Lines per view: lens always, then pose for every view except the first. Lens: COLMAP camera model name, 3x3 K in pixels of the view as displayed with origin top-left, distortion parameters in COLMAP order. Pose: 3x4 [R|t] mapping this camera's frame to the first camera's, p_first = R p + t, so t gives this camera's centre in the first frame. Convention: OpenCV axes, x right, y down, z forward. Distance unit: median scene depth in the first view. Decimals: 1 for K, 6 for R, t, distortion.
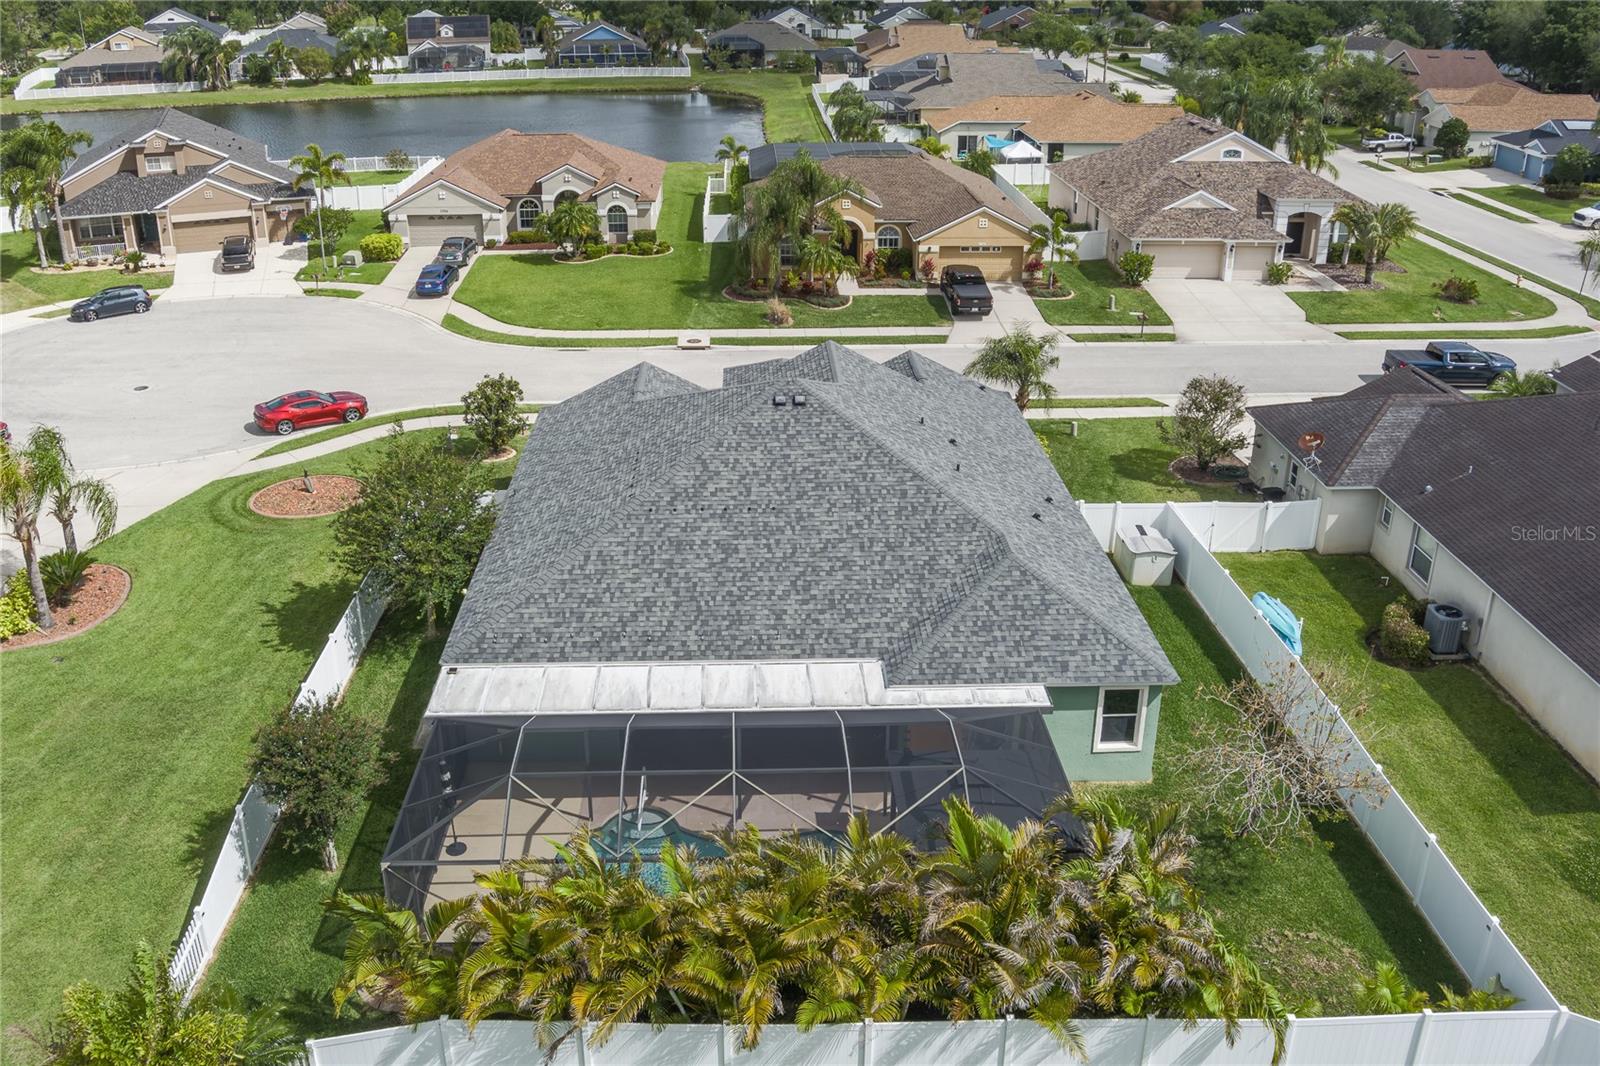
lens RADIAL K [[1309.2, 0, 809.2], [0, 1309.2, 526.4], [0, 0, 1]] dist [-0.079419, 0.019531]
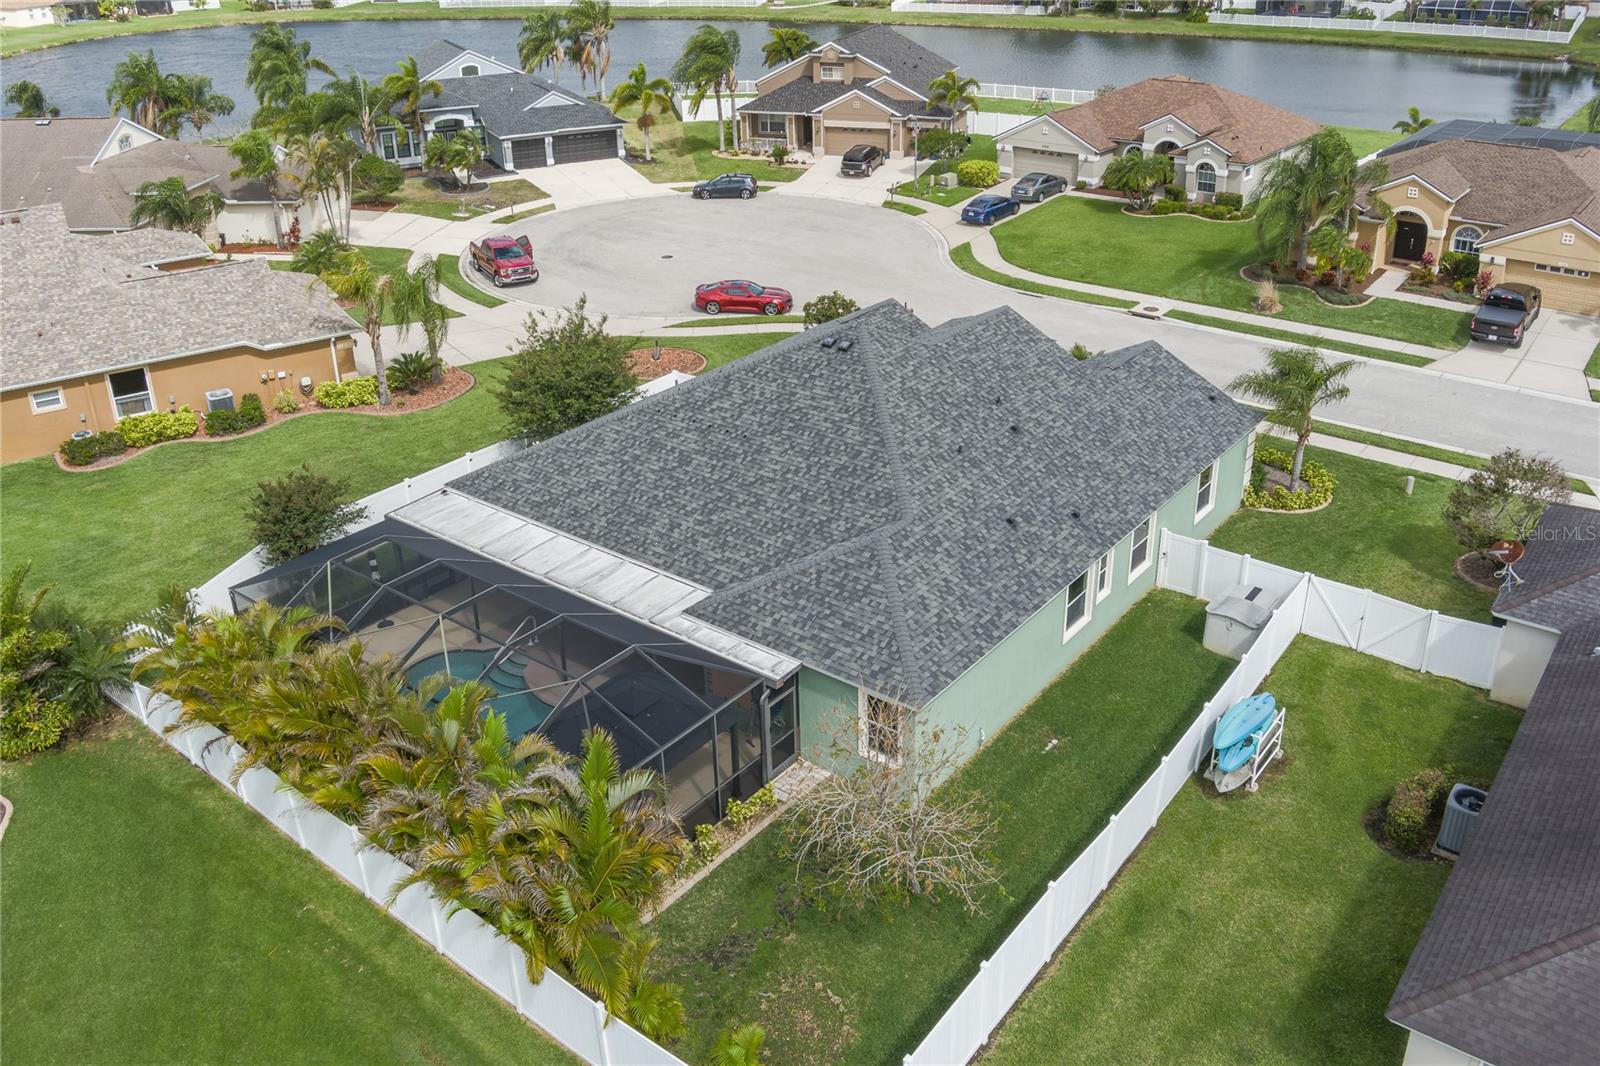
lens RADIAL K [[1320.4, 0, 840.5], [0, 1320.4, 580.2], [0, 0, 1]] dist [-0.067951, 0.013780]
pose [[0.767500, 0.294952, -0.569163, 0.292490], [-0.252563, 0.955179, 0.154419, -0.037861], [0.589199, 0.025232, 0.807594, 0.087534]]
